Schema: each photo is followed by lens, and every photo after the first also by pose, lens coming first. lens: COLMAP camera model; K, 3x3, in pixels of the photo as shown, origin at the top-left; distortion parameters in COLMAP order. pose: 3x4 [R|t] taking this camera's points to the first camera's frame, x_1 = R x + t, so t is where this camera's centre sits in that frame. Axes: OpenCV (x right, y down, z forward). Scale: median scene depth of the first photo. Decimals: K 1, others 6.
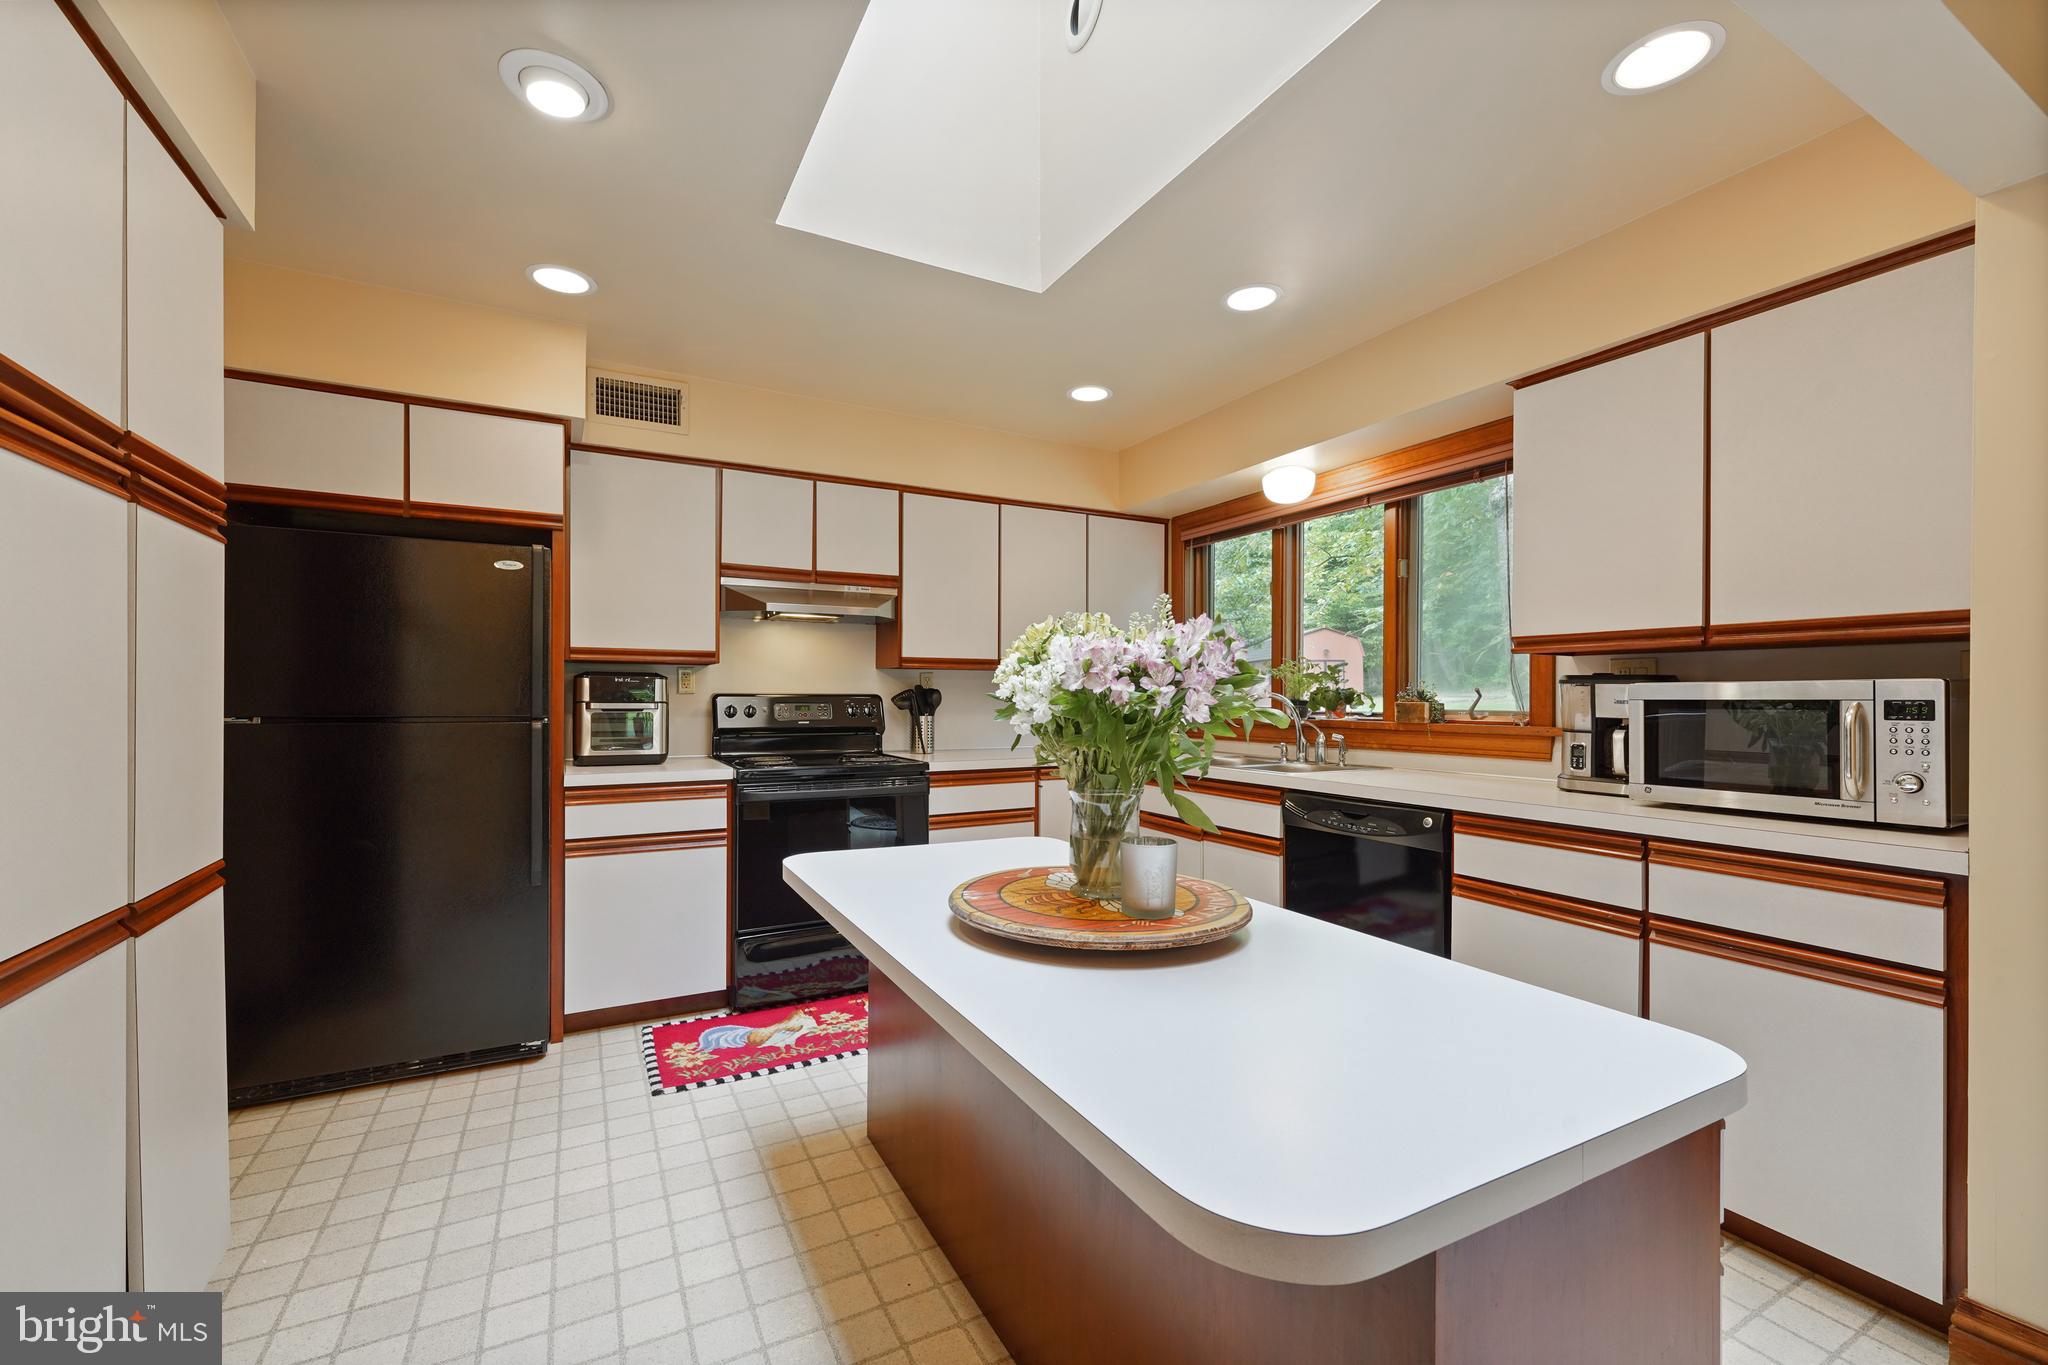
lens RADIAL K [[838.2, 0, 1017.7], [0, 838.2, 701.0], [0, 0, 1]] dist [-0.000552, 0.000606]
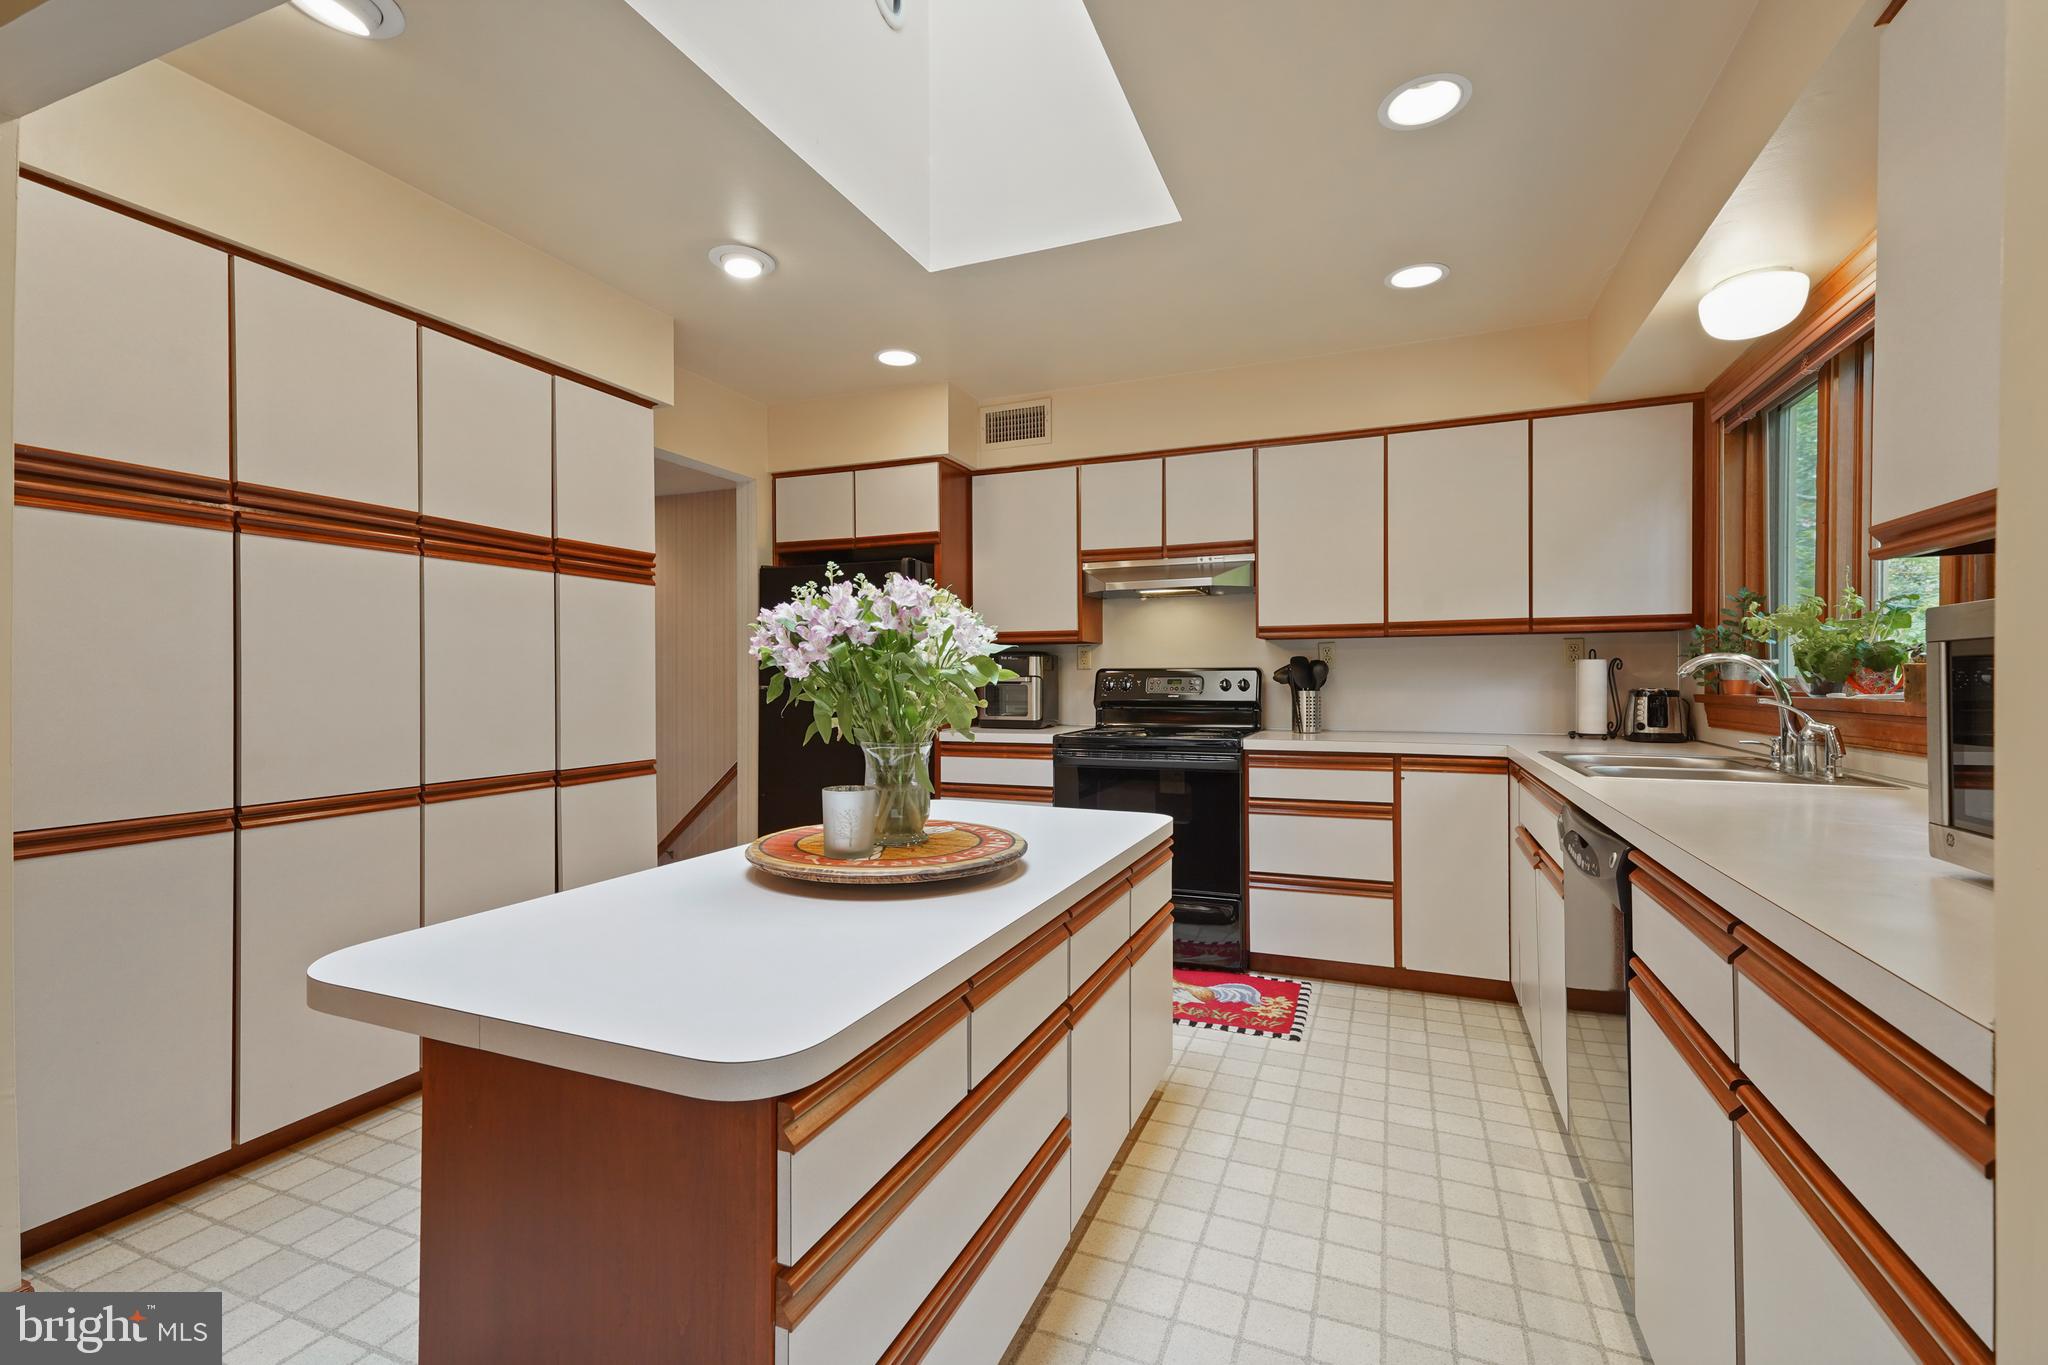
lens RADIAL K [[892.3, 0, 1017.7], [0, 892.3, 684.5], [0, 0, 1]] dist [0.000939, -0.000284]
pose [[0.628690, -0.001712, -0.777654, 0.483812], [-0.000021, 0.999998, -0.002218, 0.014415], [0.777656, 0.001411, 0.628688, 0.182522]]
